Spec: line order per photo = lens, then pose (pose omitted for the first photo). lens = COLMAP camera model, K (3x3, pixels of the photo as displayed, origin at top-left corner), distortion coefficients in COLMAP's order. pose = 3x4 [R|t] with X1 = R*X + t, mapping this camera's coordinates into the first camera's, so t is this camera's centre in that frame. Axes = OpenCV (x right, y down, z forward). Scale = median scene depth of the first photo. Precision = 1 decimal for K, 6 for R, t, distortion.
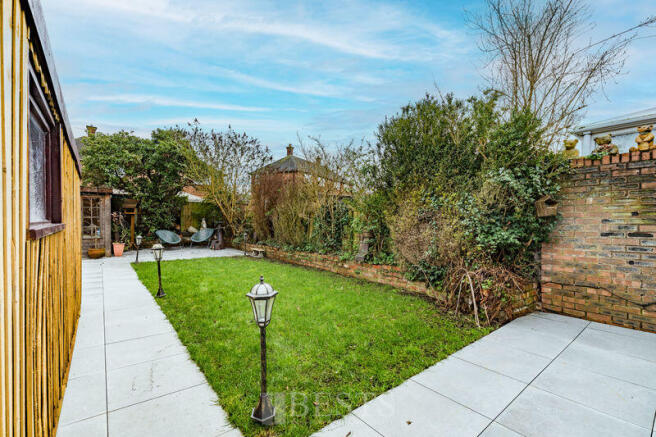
lens RADIAL K [[299.3, 0, 328.7], [0, 299.3, 220.2], [0, 0, 1]] dist [-0.004037, 0.000279]
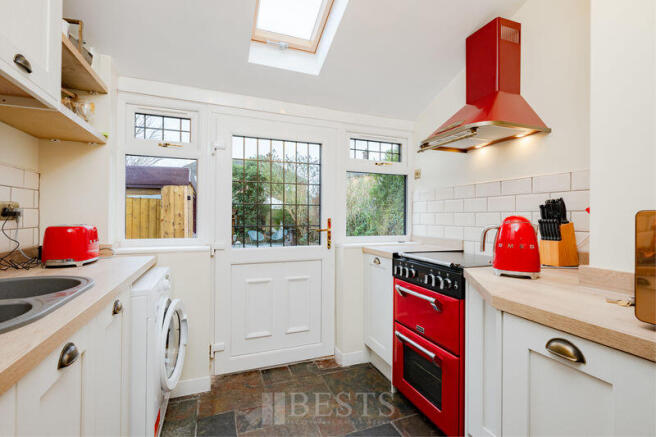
lens RADIAL K [[299.3, 0, 327.2], [0, 299.3, 214.7], [0, 0, 1]] dist [-0.004037, 0.000279]
pose [[0.957300, -0.004125, -0.289068, 0.171788], [0.000505, 0.999921, -0.012599, -0.022736], [0.289097, 0.011915, 0.957226, -0.218065]]
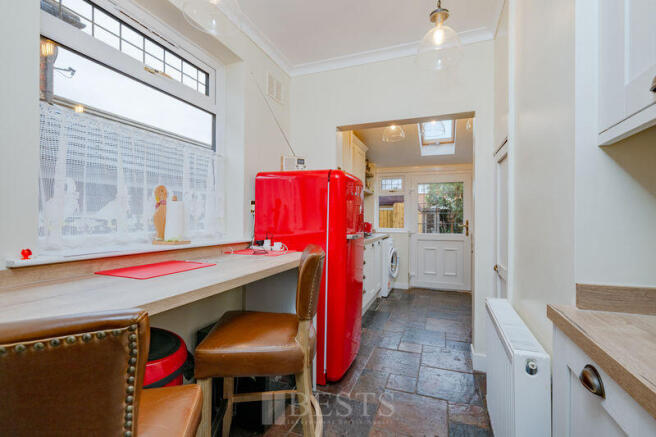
lens RADIAL K [[299.3, 0, 330.5], [0, 299.3, 219.1], [0, 0, 1]] dist [-0.004037, 0.000279]
pose [[0.518797, -0.004763, -0.854884, 0.392229], [-0.002101, 0.999974, -0.006846, -0.020733], [0.854895, 0.005348, 0.518773, -0.412865]]
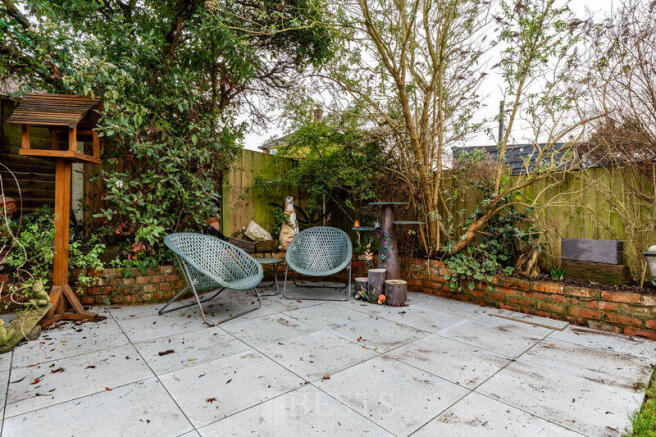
lens RADIAL K [[334.3, 0, 327.8], [0, 334.3, 220.4], [0, 0, 1]] dist [0.001792, 0.000255]
pose [[0.998234, -0.006548, 0.059041, -0.448088], [0.007090, 0.999935, -0.008982, 0.026405], [-0.058978, 0.009384, 0.998215, 0.699563]]
